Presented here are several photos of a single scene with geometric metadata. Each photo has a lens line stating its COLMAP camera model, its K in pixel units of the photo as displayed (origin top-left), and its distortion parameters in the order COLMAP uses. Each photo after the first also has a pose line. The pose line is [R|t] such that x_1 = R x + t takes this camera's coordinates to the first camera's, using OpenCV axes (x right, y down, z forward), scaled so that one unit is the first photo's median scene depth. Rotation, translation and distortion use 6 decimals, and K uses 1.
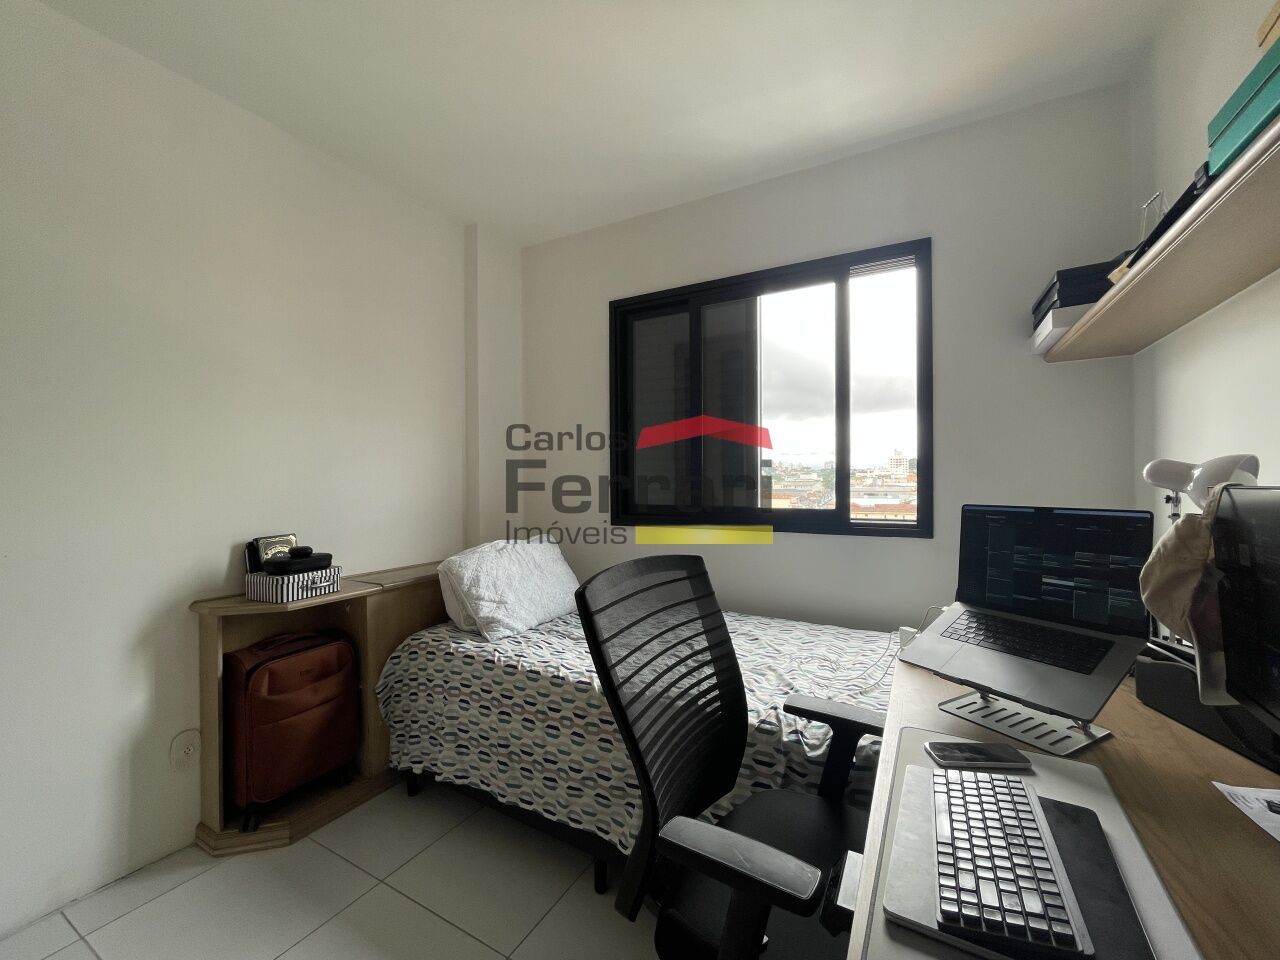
lens RADIAL K [[515.4, 0, 640.0], [0, 515.4, 480.0], [0, 0, 1]] dist [0.000488, 0.000073]
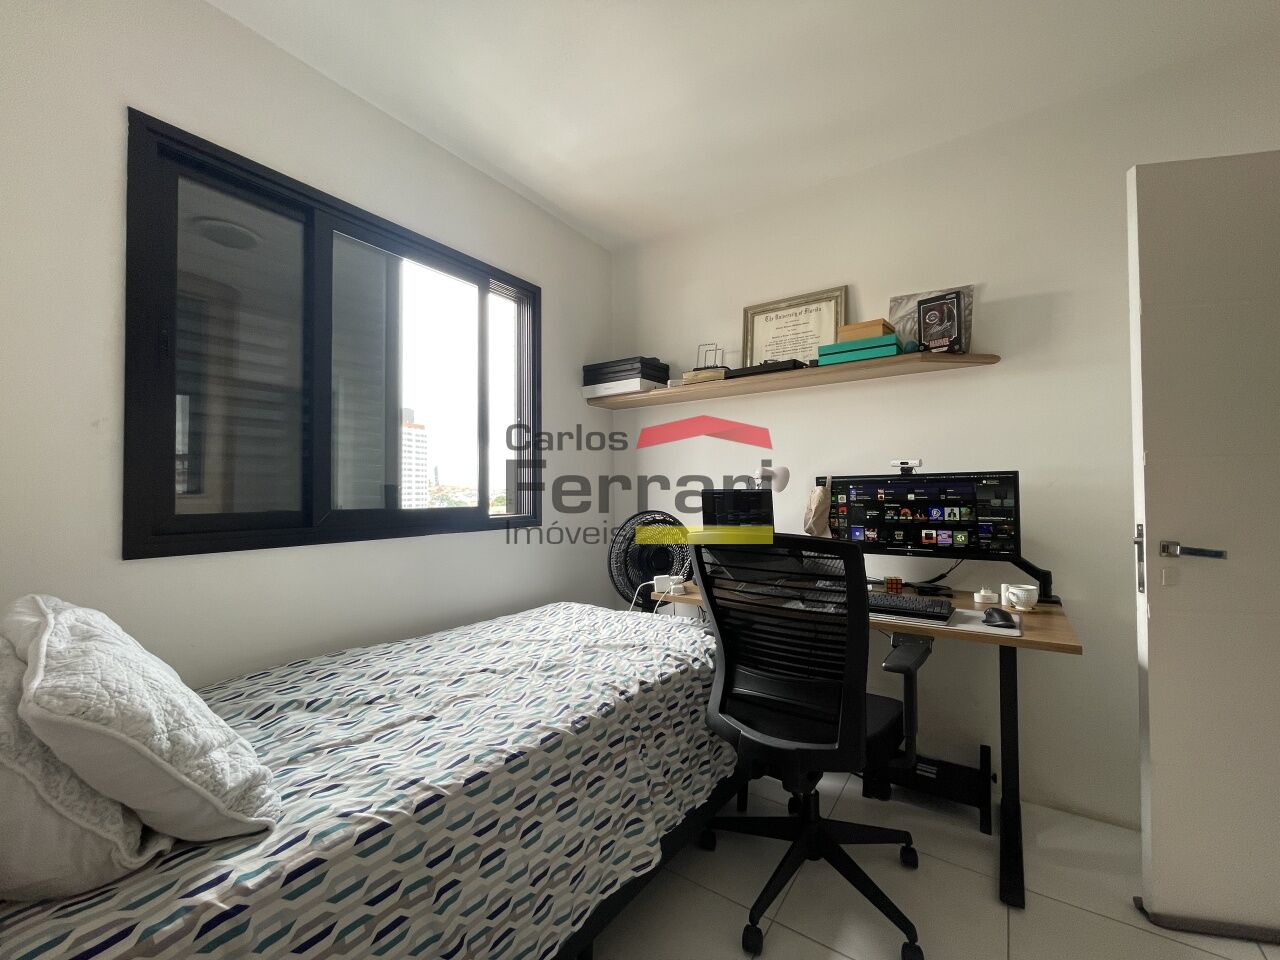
lens RADIAL K [[515.4, 0, 640.0], [0, 515.4, 480.0], [0, 0, 1]] dist [0.000488, 0.000073]
pose [[0.108268, 0.030123, 0.993665, -0.704781], [0.005223, 0.999510, -0.030869, 0.042869], [-0.994108, 0.008532, 0.108058, 0.666105]]
